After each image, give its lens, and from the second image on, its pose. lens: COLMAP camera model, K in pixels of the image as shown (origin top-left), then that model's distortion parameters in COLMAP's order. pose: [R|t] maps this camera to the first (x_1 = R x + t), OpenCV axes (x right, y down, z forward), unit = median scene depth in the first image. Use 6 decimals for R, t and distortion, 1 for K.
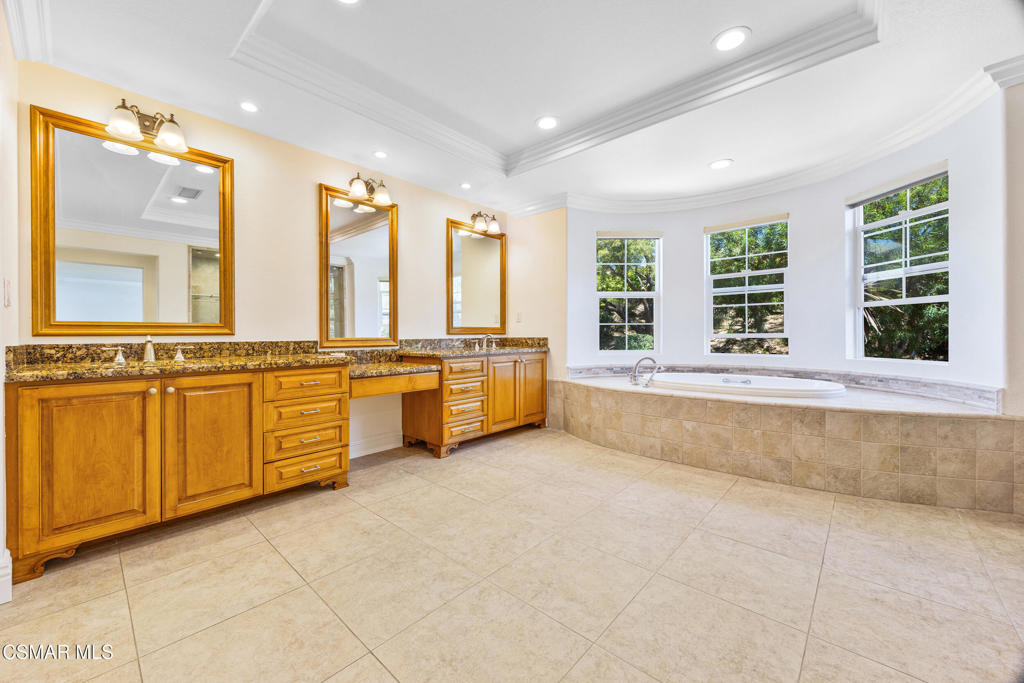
lens RADIAL K [[395.2, 0, 501.7], [0, 395.2, 333.9], [0, 0, 1]] dist [0.000068, 0.000050]
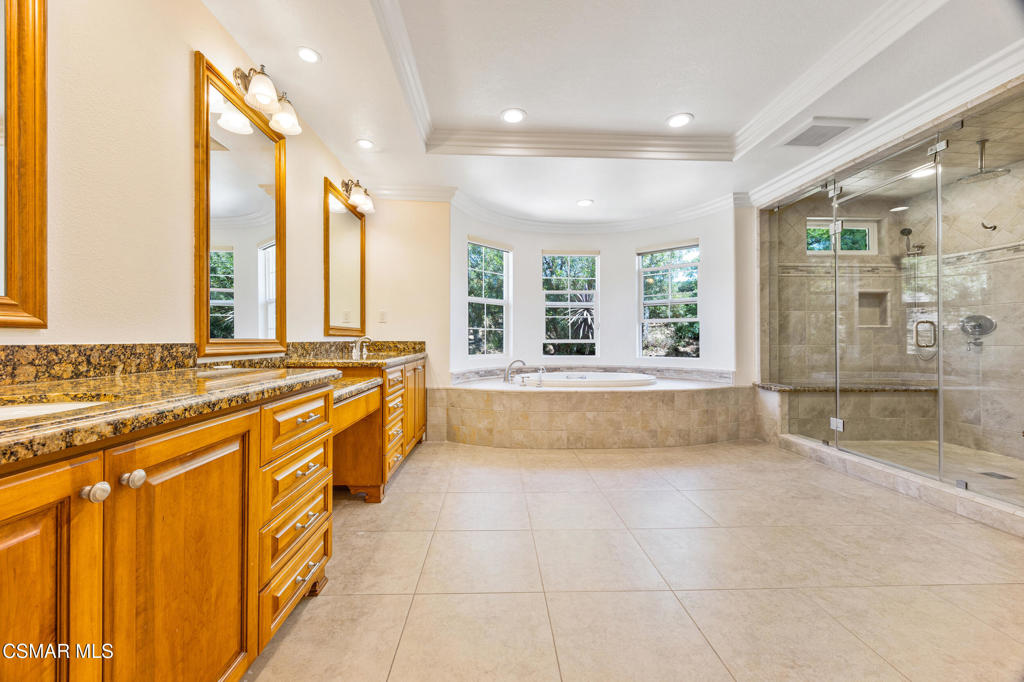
lens RADIAL K [[394.7, 0, 505.8], [0, 394.7, 339.1], [0, 0, 1]] dist [0.001826, 0.000097]
pose [[0.708180, 0.012307, 0.705925, -0.540863], [-0.012365, 0.999911, -0.005029, 0.008980], [-0.705924, -0.005167, 0.708269, 0.322323]]
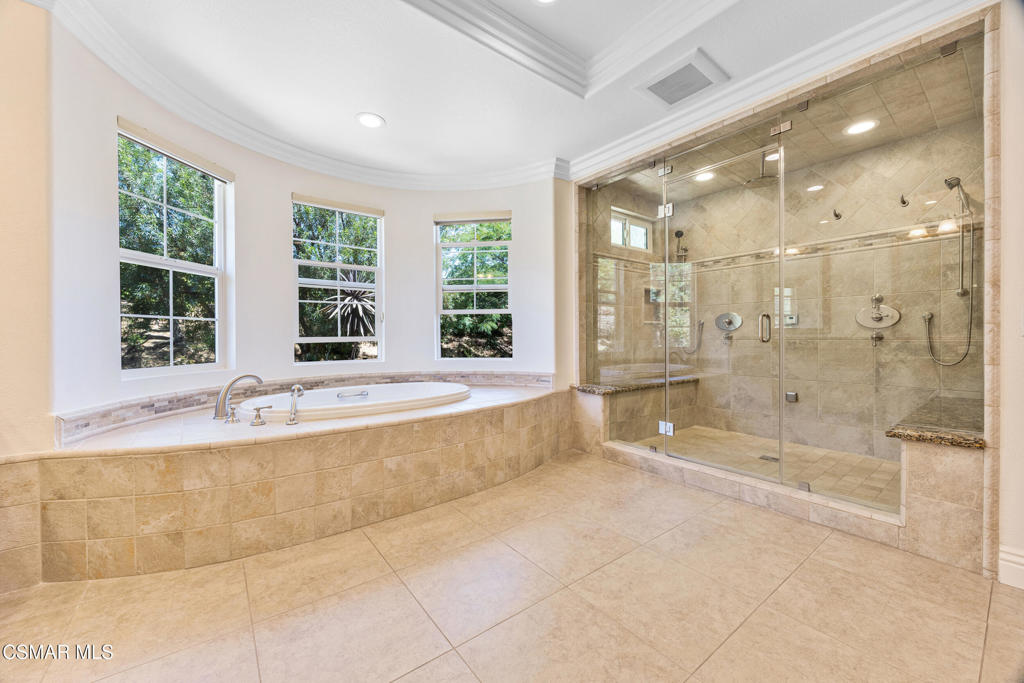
lens RADIAL K [[394.7, 0, 505.8], [0, 394.7, 339.6], [0, 0, 1]] dist [0.001826, 0.000097]
pose [[0.176200, 0.000026, 0.984354, -0.193617], [-0.001817, 0.999998, 0.000299, 0.005539], [-0.984353, -0.001842, 0.176200, 0.646609]]
